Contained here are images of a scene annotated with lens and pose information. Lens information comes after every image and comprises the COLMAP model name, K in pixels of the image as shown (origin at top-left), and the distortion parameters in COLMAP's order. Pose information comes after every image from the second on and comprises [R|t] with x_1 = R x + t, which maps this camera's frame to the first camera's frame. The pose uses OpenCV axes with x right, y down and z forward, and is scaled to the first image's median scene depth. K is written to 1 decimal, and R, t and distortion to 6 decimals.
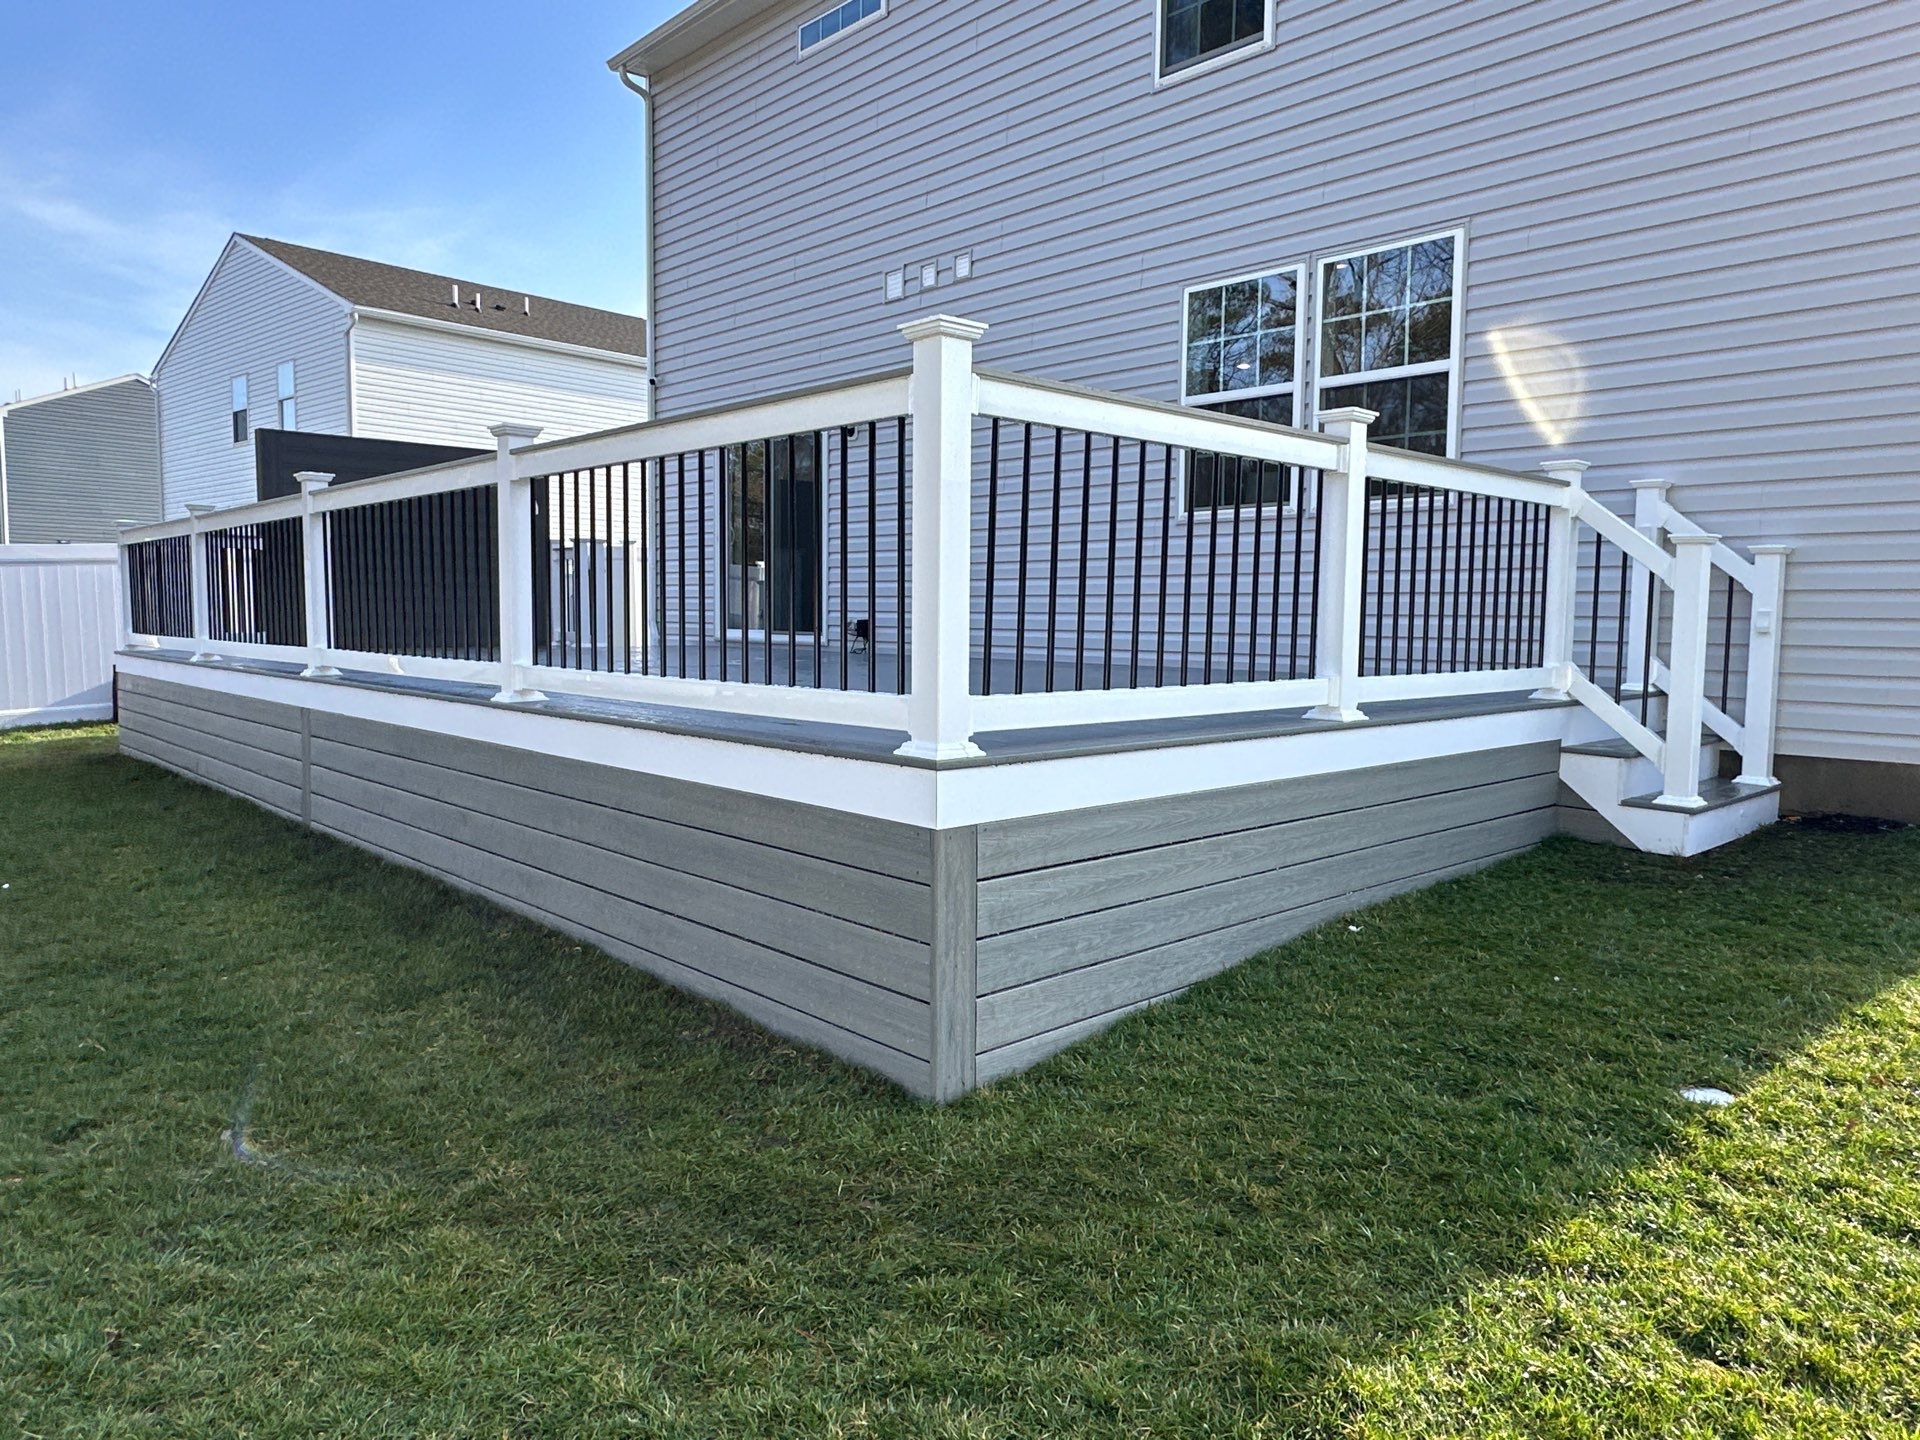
lens RADIAL K [[1270.4, 0, 959.1], [0, 1270.4, 715.9], [0, 0, 1]] dist [-0.015775, 0.011645]
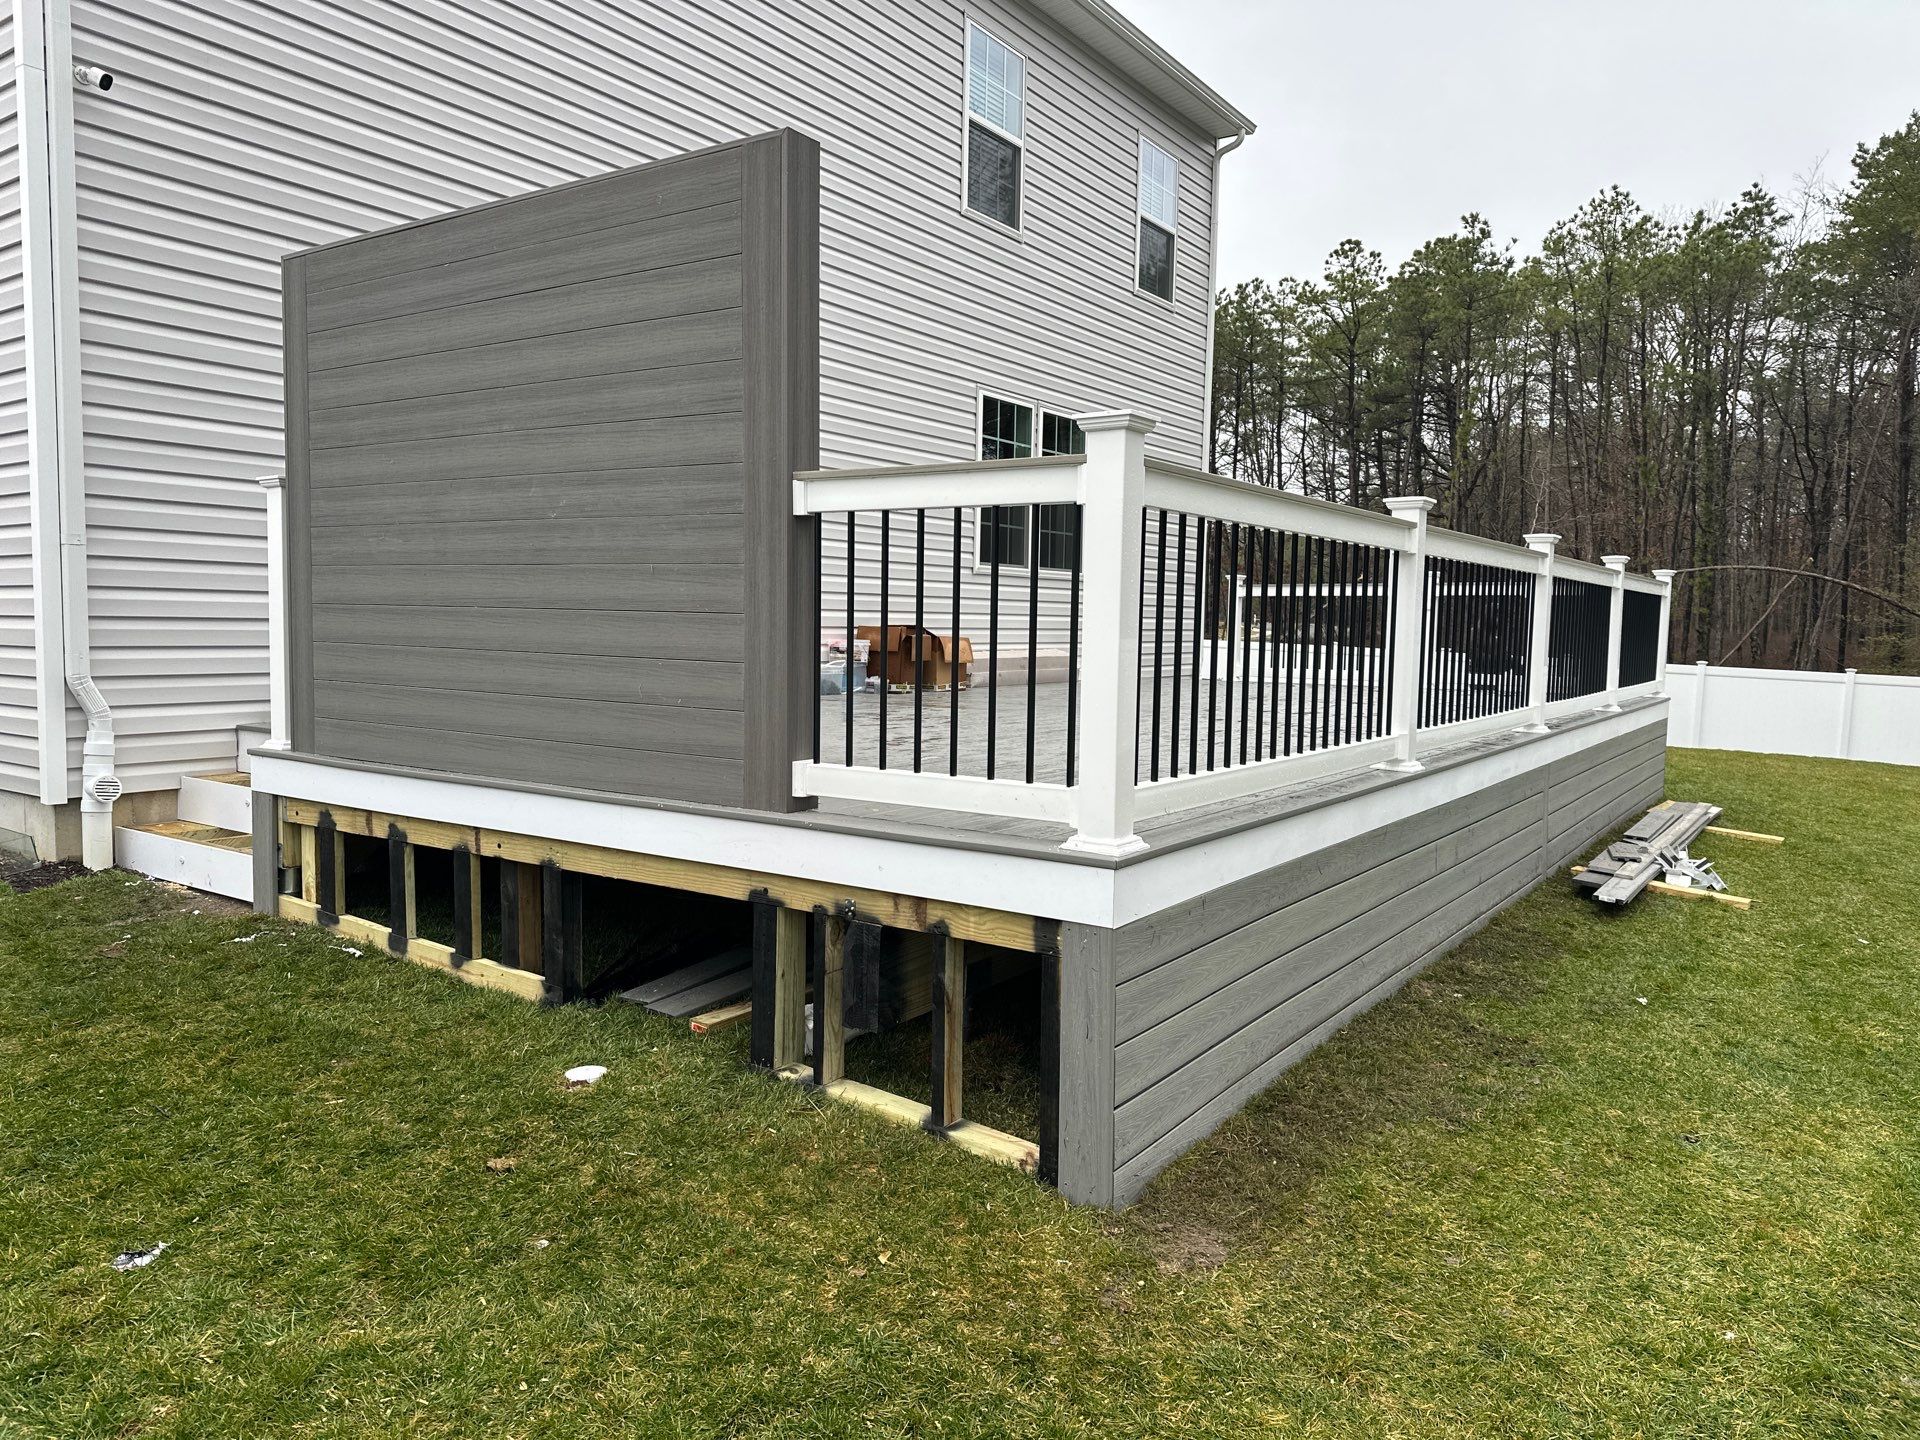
lens RADIAL K [[1329.8, 0, 957.3], [0, 1329.8, 728.9], [0, 0, 1]] dist [0.052710, -0.061526]
pose [[-0.220162, -0.087880, 0.971497, -1.172230], [0.061835, 0.992673, 0.103808, -0.139605], [-0.973501, 0.082928, -0.213115, 1.357908]]
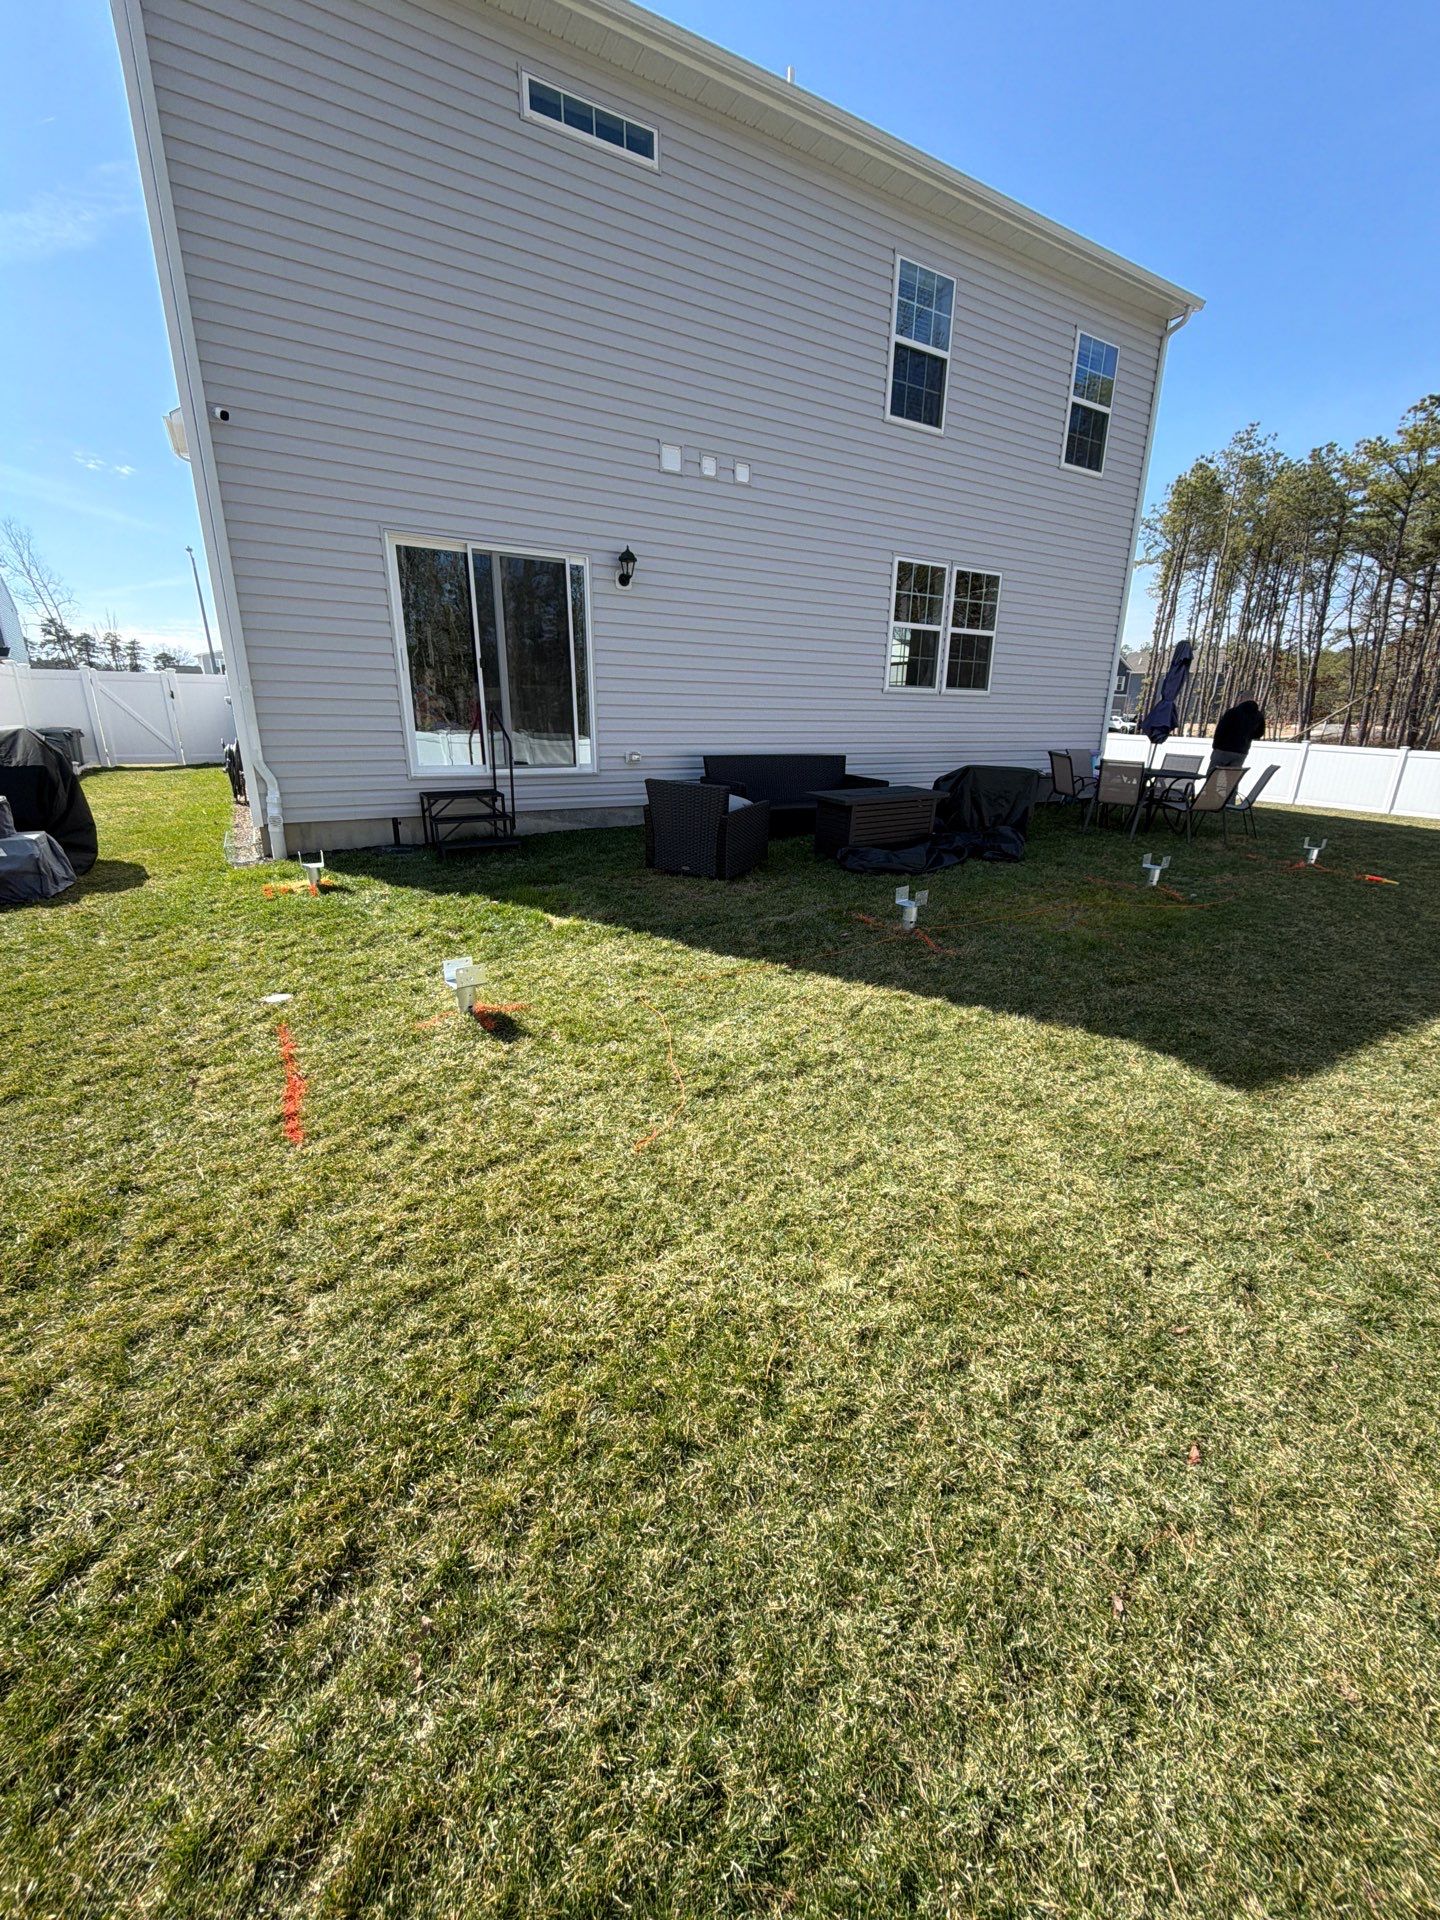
lens RADIAL K [[761.8, 0, 725.5], [0, 761.8, 961.4], [0, 0, 1]] dist [-0.003681, 0.000104]
pose [[0.206398, -0.299436, 0.931525, -1.077973], [0.070419, 0.954100, 0.291090, -0.120195], [-0.975931, 0.005517, 0.218010, 1.019232]]
